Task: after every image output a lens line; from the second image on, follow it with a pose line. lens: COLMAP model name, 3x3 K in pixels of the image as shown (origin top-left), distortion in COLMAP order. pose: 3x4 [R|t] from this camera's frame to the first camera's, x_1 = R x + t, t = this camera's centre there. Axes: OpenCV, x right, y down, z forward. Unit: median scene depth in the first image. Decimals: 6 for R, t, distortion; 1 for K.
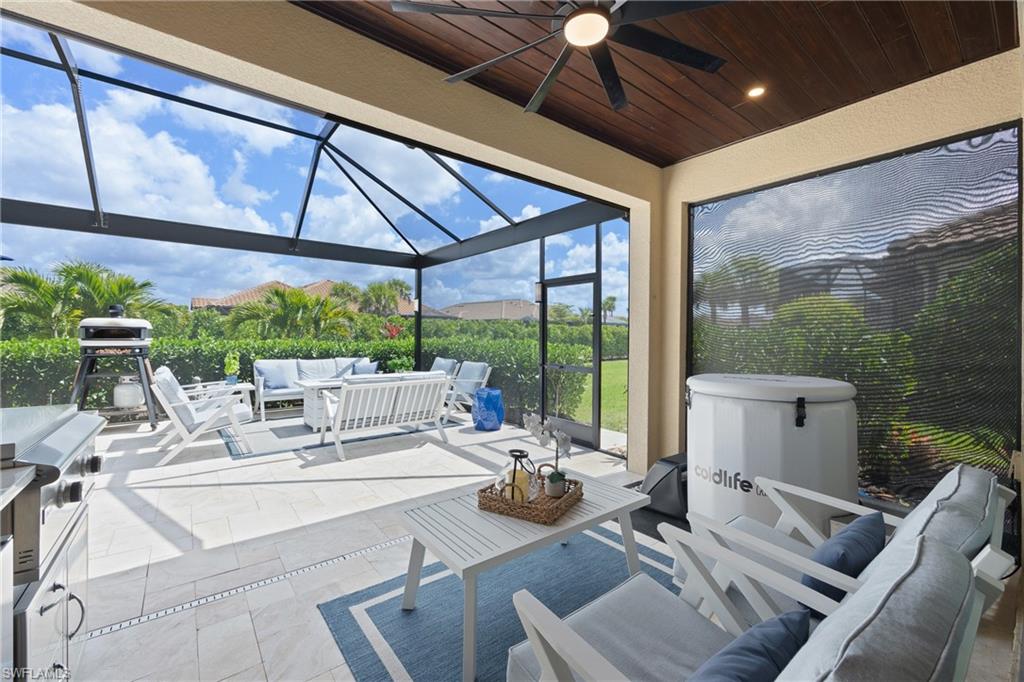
lens RADIAL K [[408.4, 0, 508.3], [0, 408.4, 335.1], [0, 0, 1]] dist [-0.001064, 0.001397]
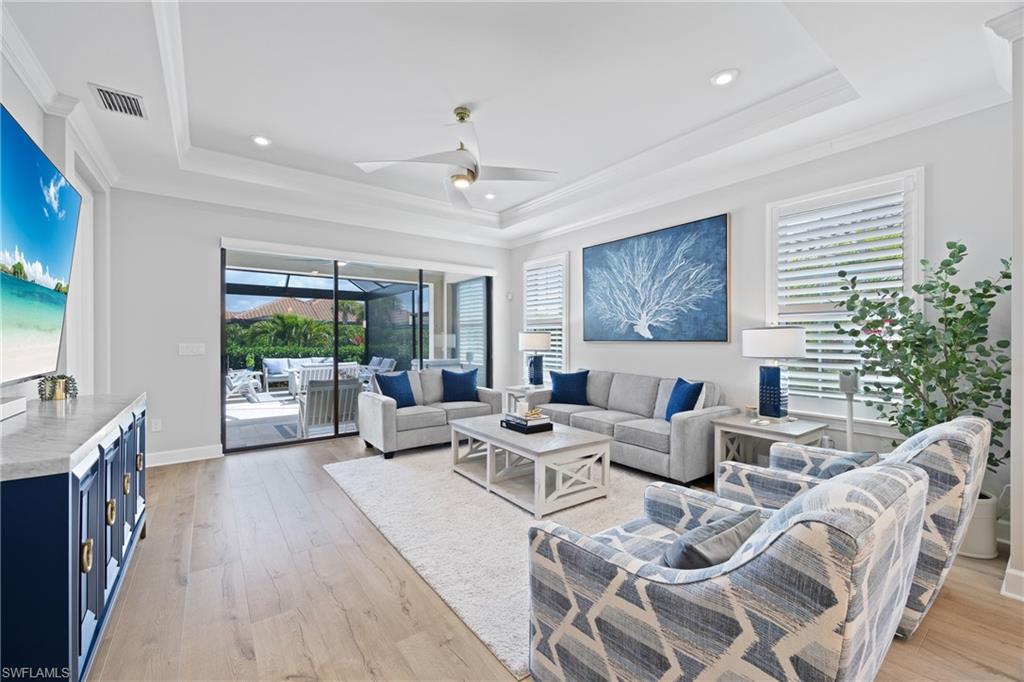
lens RADIAL K [[408.4, 0, 510.5], [0, 408.4, 338.8], [0, 0, 1]] dist [-0.001064, 0.001397]
pose [[0.999429, -0.009790, -0.032333, 0.471743], [0.009690, 0.999948, -0.003243, -0.007010], [0.032363, 0.002928, 0.999472, -0.679977]]
